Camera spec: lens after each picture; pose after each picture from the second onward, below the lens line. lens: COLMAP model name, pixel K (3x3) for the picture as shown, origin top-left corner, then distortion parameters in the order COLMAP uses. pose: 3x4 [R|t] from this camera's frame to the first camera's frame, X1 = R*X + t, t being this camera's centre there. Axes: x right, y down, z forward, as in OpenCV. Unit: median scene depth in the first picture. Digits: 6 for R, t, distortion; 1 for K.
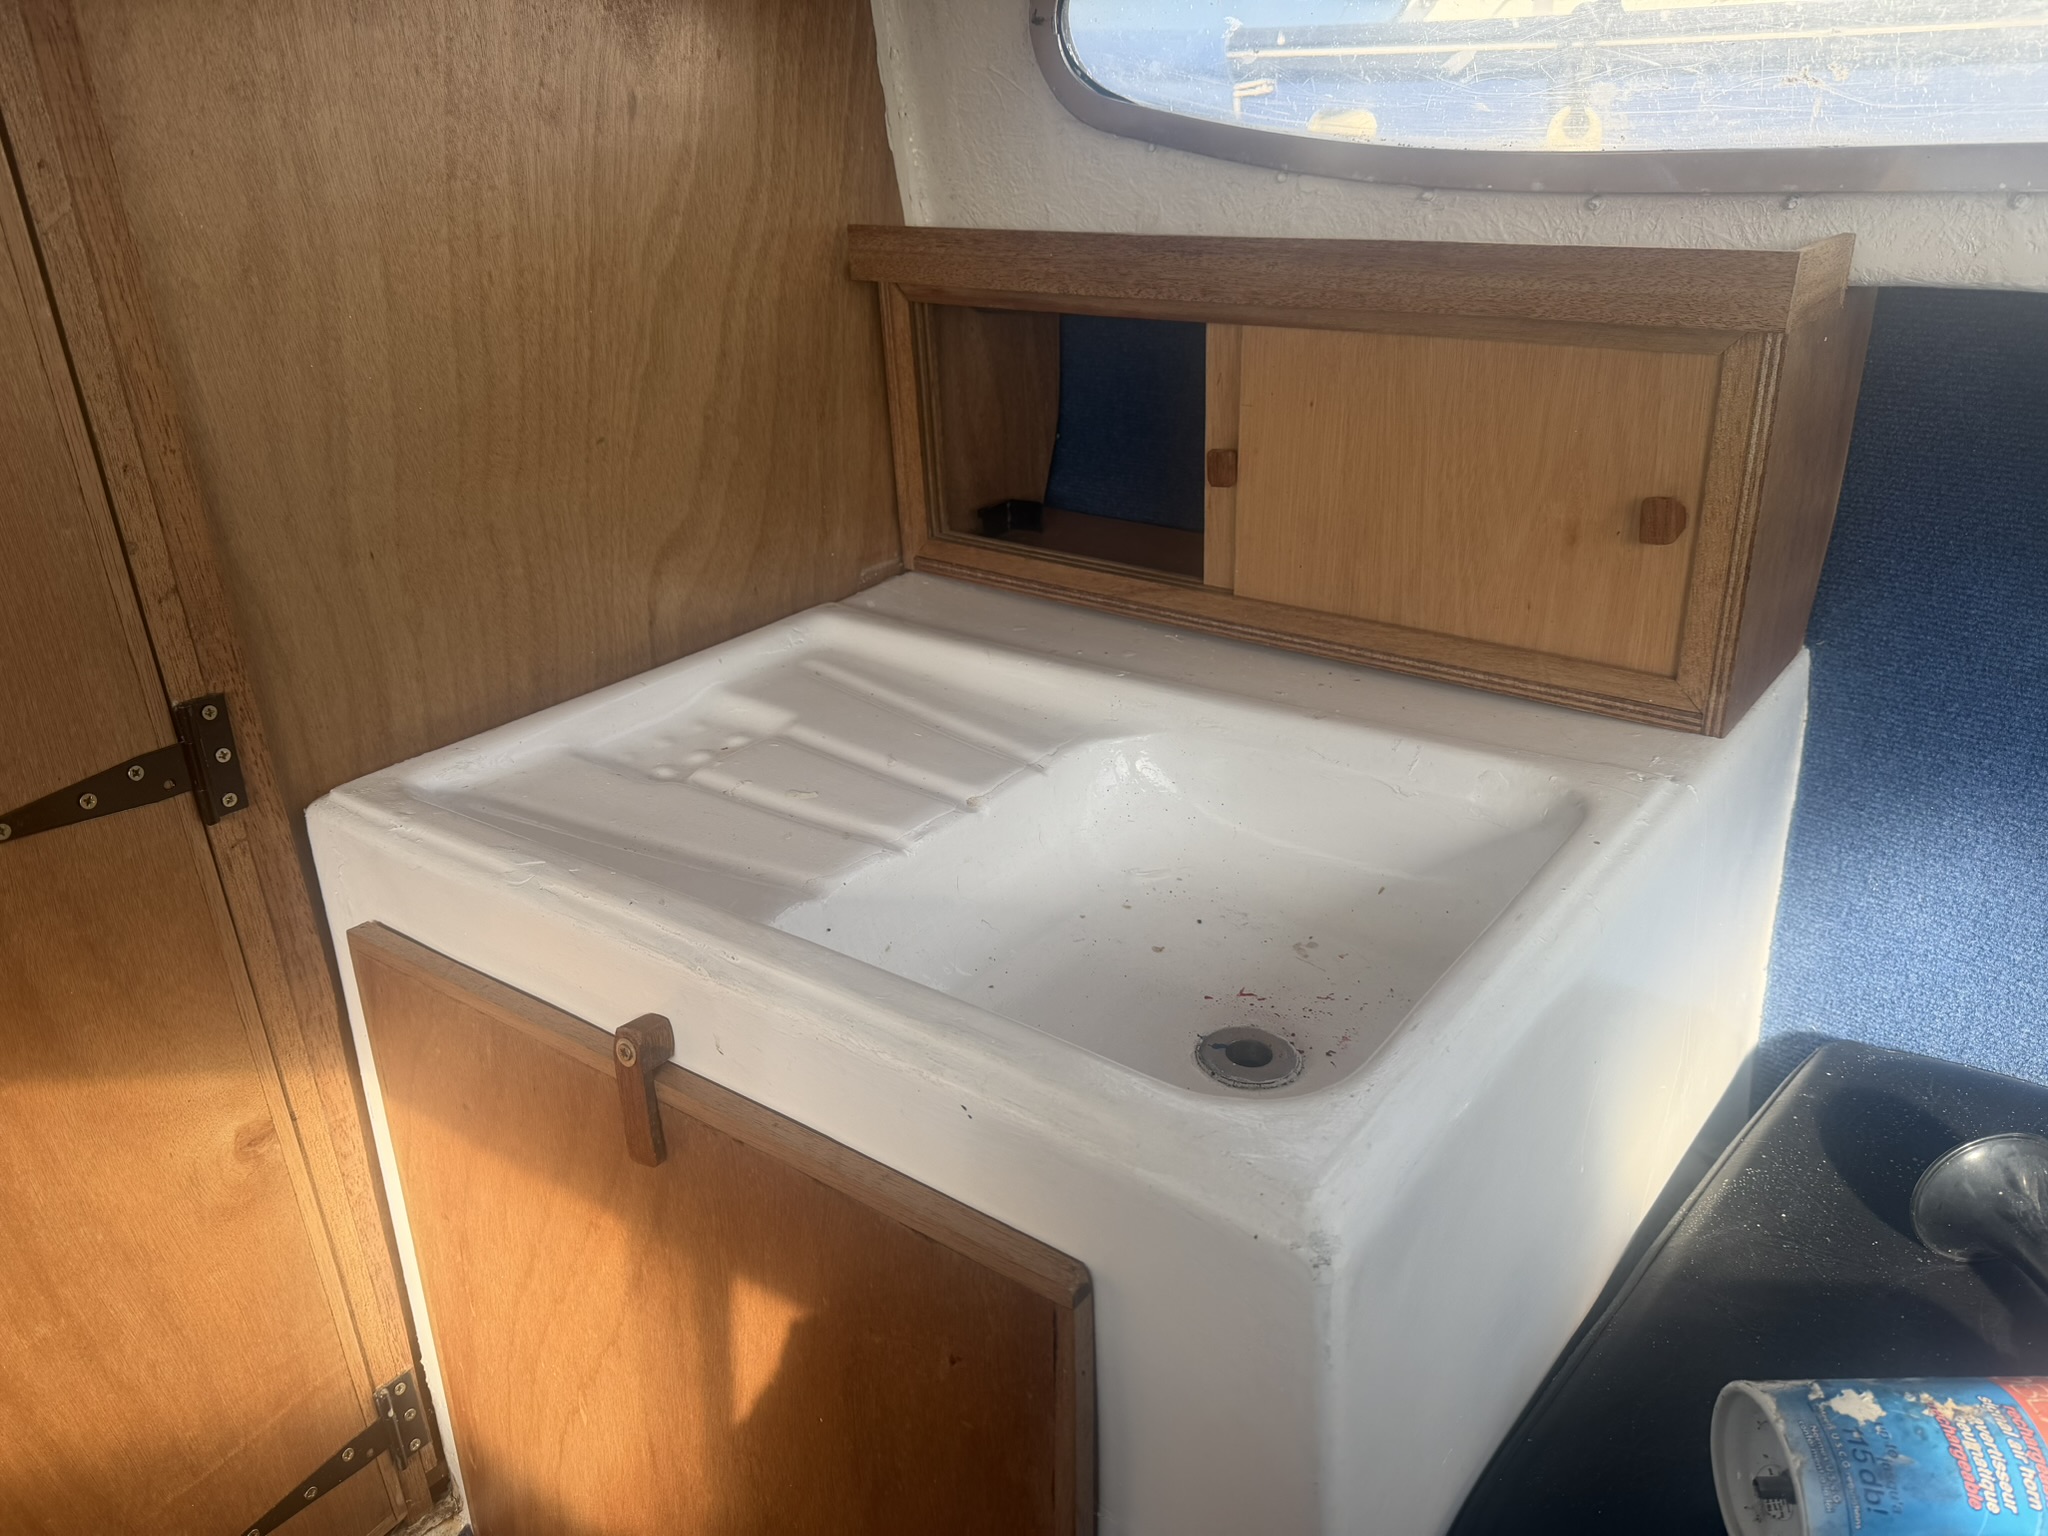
lens RADIAL K [[1456.6, 0, 1038.1], [0, 1456.6, 756.4], [0, 0, 1]] dist [0.053547, -0.070972]
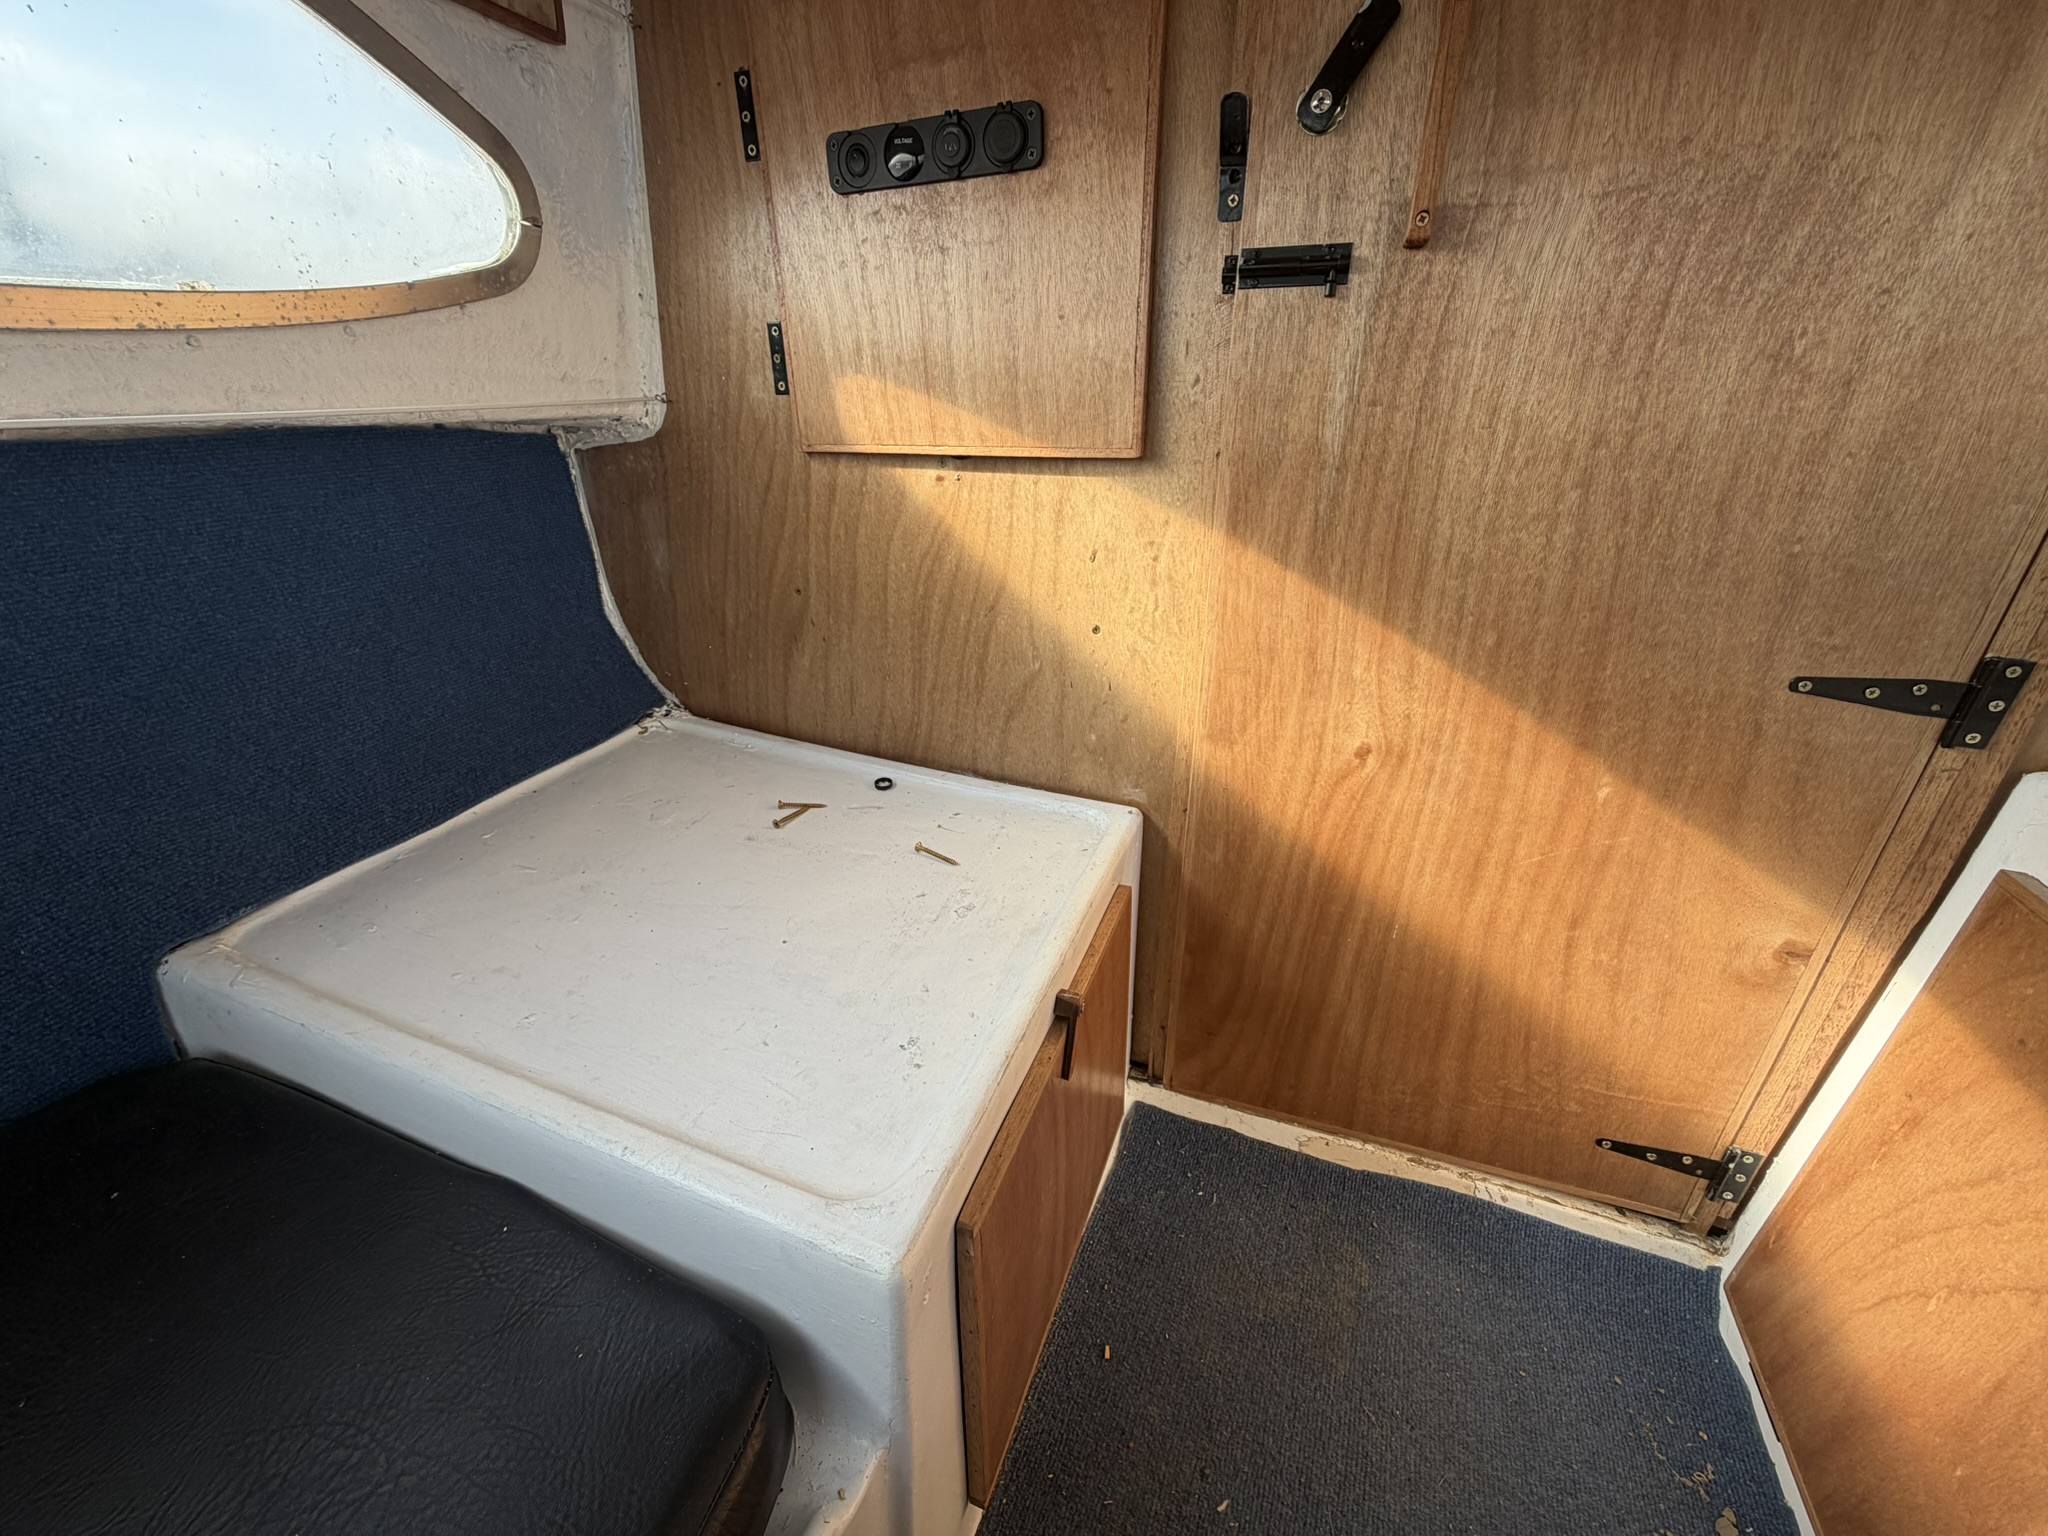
lens RADIAL K [[822.6, 0, 1019.4], [0, 822.6, 767.5], [0, 0, 1]] dist [0.002787, -0.000164]
pose [[0.248827, 0.448003, -0.858707, -0.106707], [-0.397120, 0.855833, 0.331430, 0.138018], [0.883391, 0.258541, 0.390866, -0.039641]]
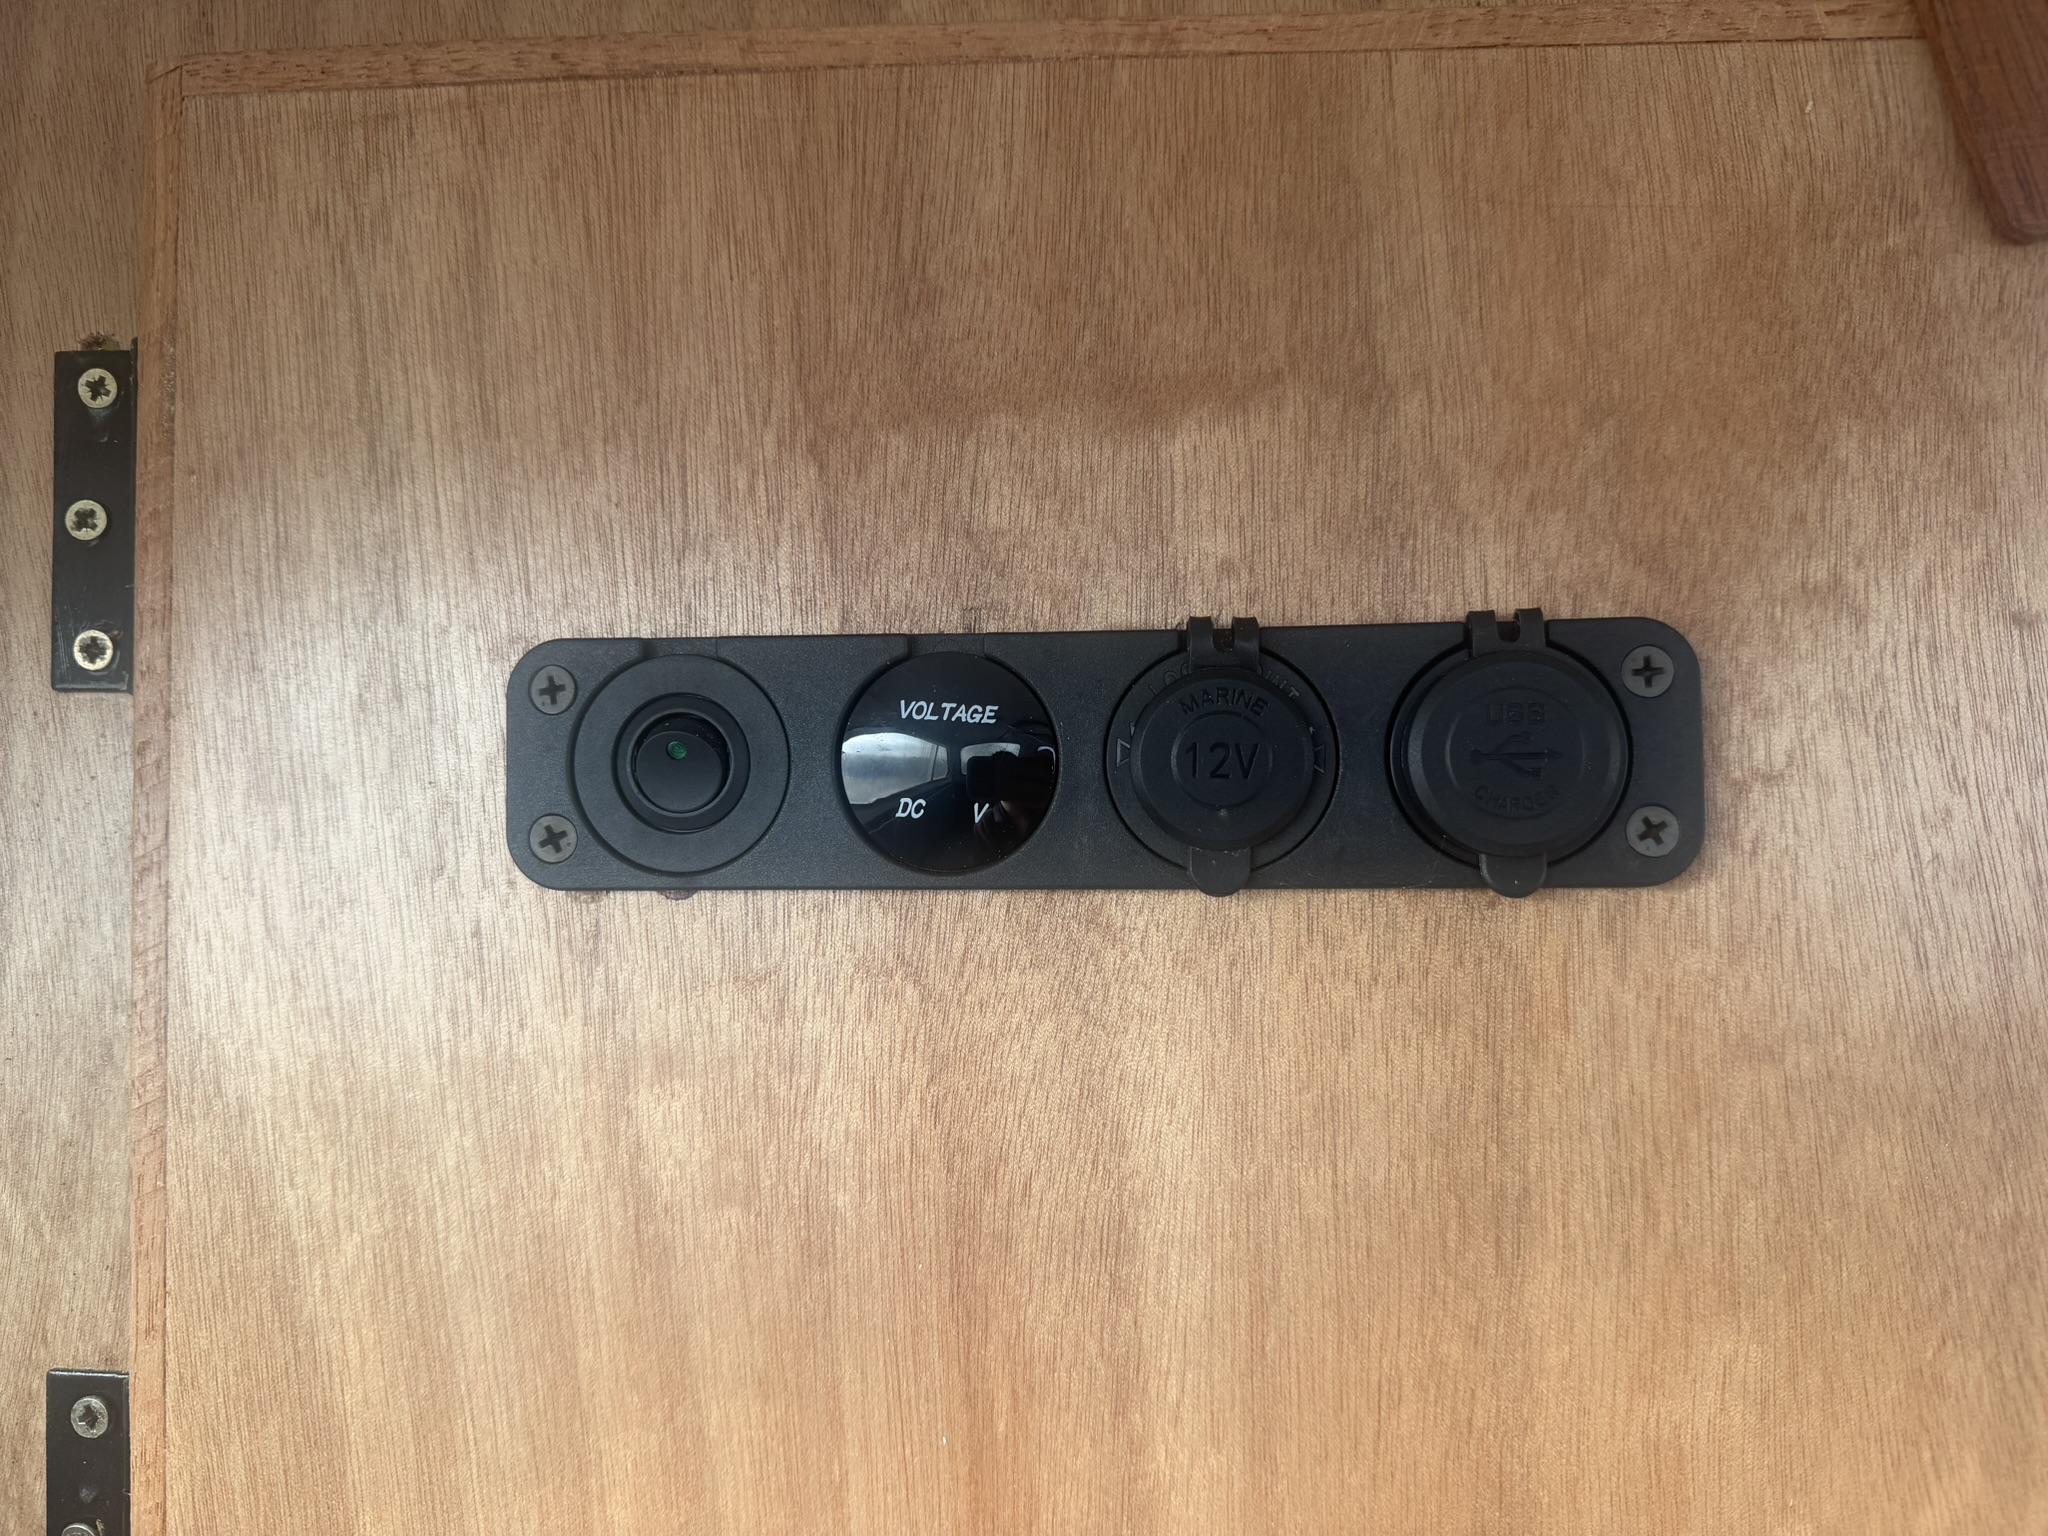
lens RADIAL K [[1456.6, 0, 1030.1], [0, 1456.6, 773.9], [0, 0, 1]] dist [0.053547, -0.070972]
pose [[0.506907, 0.040041, -0.861071, -0.899067], [-0.384069, 0.904779, -0.184026, -0.028046], [0.771710, 0.423994, 0.474017, -0.105881]]
